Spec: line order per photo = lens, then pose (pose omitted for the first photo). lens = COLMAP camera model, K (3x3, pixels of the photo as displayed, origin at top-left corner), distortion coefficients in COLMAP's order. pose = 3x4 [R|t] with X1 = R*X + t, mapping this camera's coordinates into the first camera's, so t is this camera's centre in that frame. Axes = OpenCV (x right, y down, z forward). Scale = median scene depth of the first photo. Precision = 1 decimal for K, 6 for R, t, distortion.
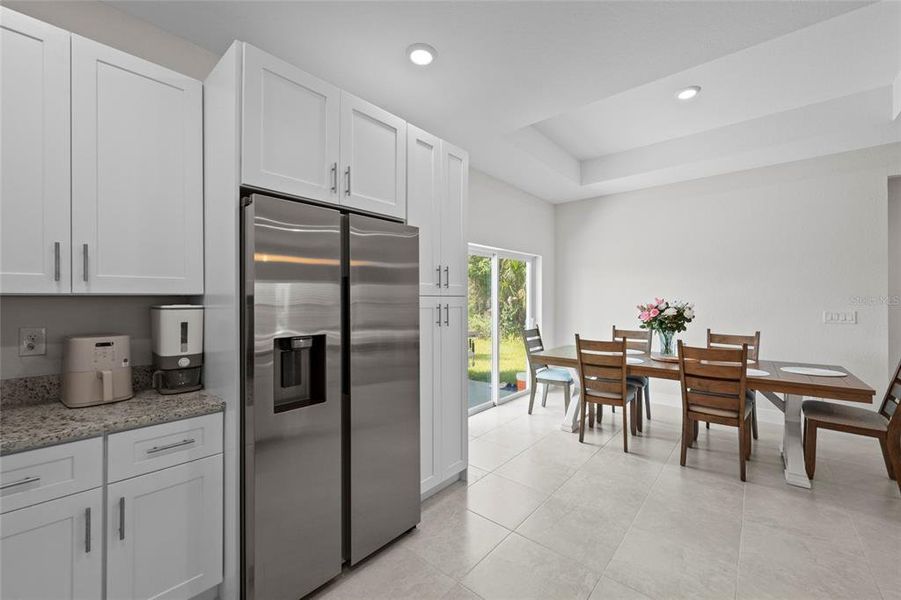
lens RADIAL K [[358.9, 0, 448.5], [0, 358.9, 300.2], [0, 0, 1]] dist [-0.000324, -0.000112]
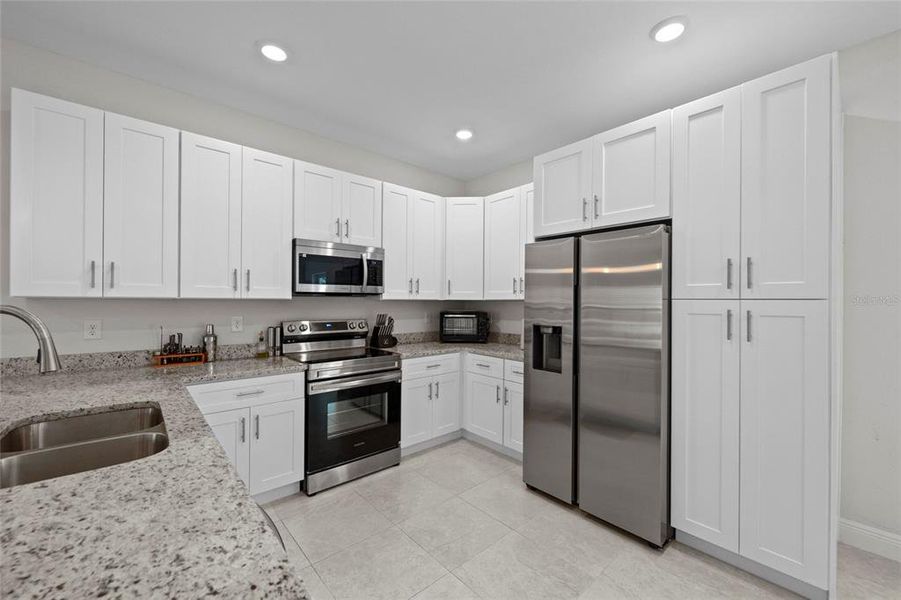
lens RADIAL K [[356.5, 0, 448.9], [0, 356.5, 298.8], [0, 0, 1]] dist [0.000804, -0.000266]
pose [[-0.120927, -0.004880, -0.992649, 1.052007], [-0.009335, 0.999949, -0.003779, -0.006837], [0.992617, 0.008809, -0.120967, 0.677044]]
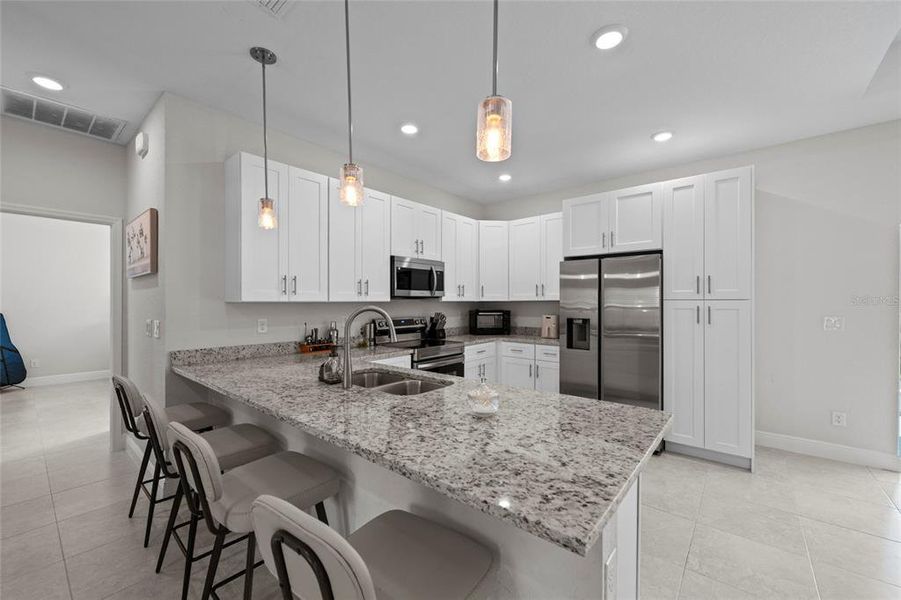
lens RADIAL K [[356.5, 0, 448.9], [0, 356.5, 298.8], [0, 0, 1]] dist [0.000804, -0.000266]
pose [[0.023564, -0.005603, -0.999707, 1.631269], [-0.001885, 0.999982, -0.005649, -0.010057], [0.999721, 0.002018, 0.023553, 0.112083]]
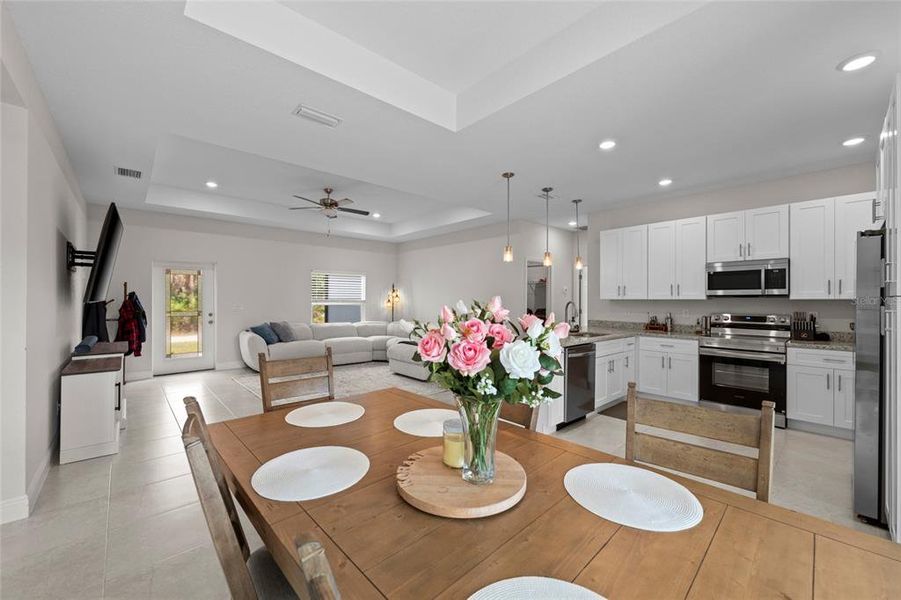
lens RADIAL K [[356.5, 0, 448.9], [0, 356.5, 298.8], [0, 0, 1]] dist [0.000804, -0.000266]
pose [[-0.995231, -0.002458, 0.097516, 1.206414], [-0.002414, 0.999997, 0.000576, -0.008093], [-0.097517, 0.000338, -0.995234, 2.546730]]
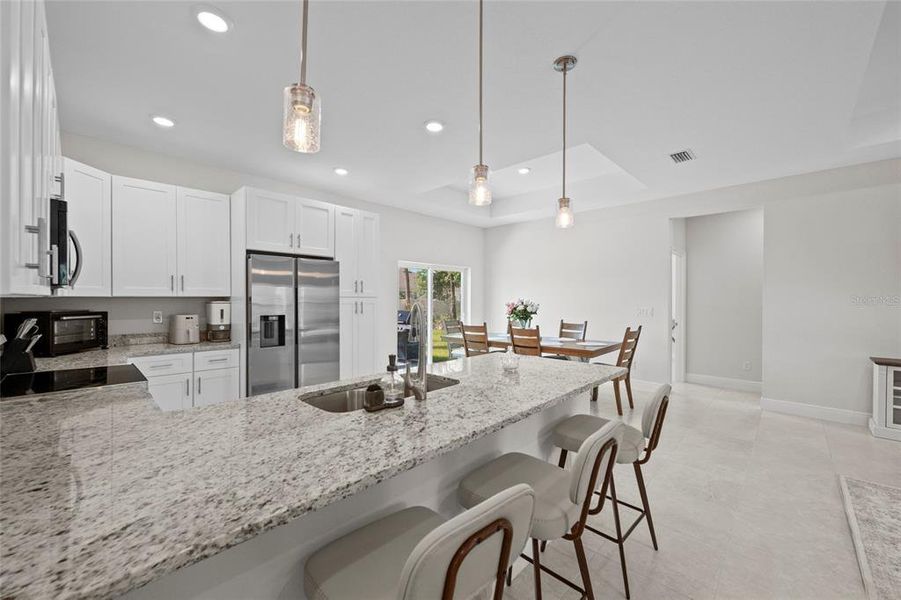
lens RADIAL K [[359.8, 0, 449.0], [0, 359.8, 302.1], [0, 0, 1]] dist [0.000127, -0.000056]
pose [[0.998855, 0.002633, -0.047769, 0.708102], [-0.002376, 0.999982, 0.005436, 0.002555], [0.047783, -0.005316, 0.998844, -1.061317]]
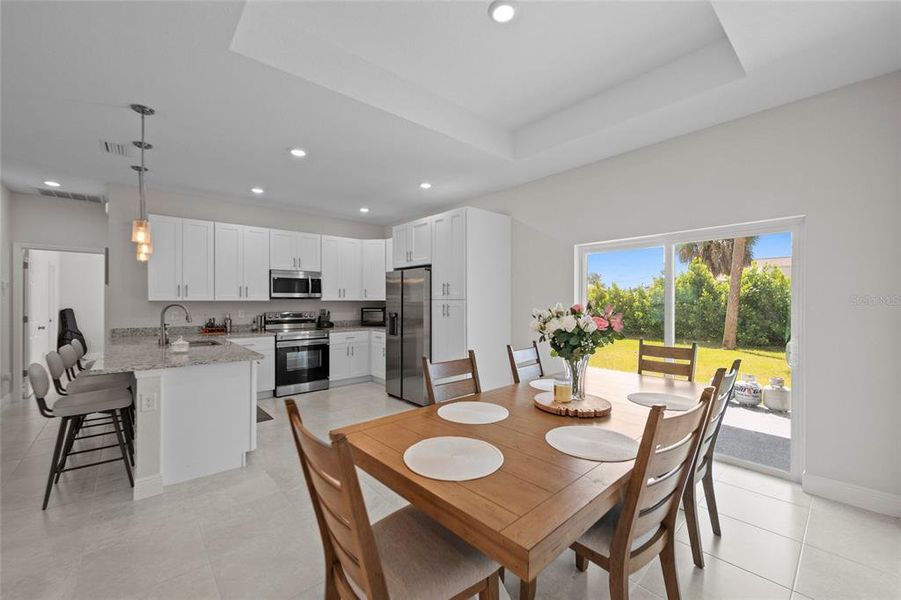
lens RADIAL K [[358.9, 0, 448.5], [0, 358.9, 300.2], [0, 0, 1]] dist [-0.000324, -0.000112]
pose [[-0.129214, -0.001810, -0.991615, 2.381262], [-0.002133, 0.999997, -0.001547, -0.008681], [0.991614, 0.001916, -0.129217, 1.685094]]
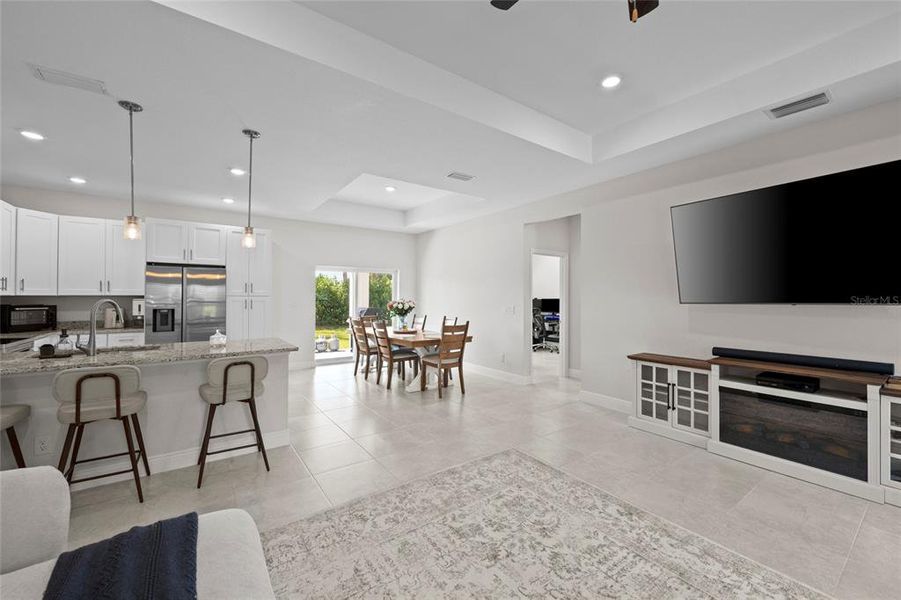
lens RADIAL K [[361.7, 0, 452.8], [0, 361.7, 296.8], [0, 0, 1]] dist [0.000609, -0.000130]
pose [[0.973447, 0.004237, -0.228875, 2.445419], [-0.005447, 0.999974, -0.004657, -0.004286], [0.228850, 0.005780, 0.973445, -1.322300]]
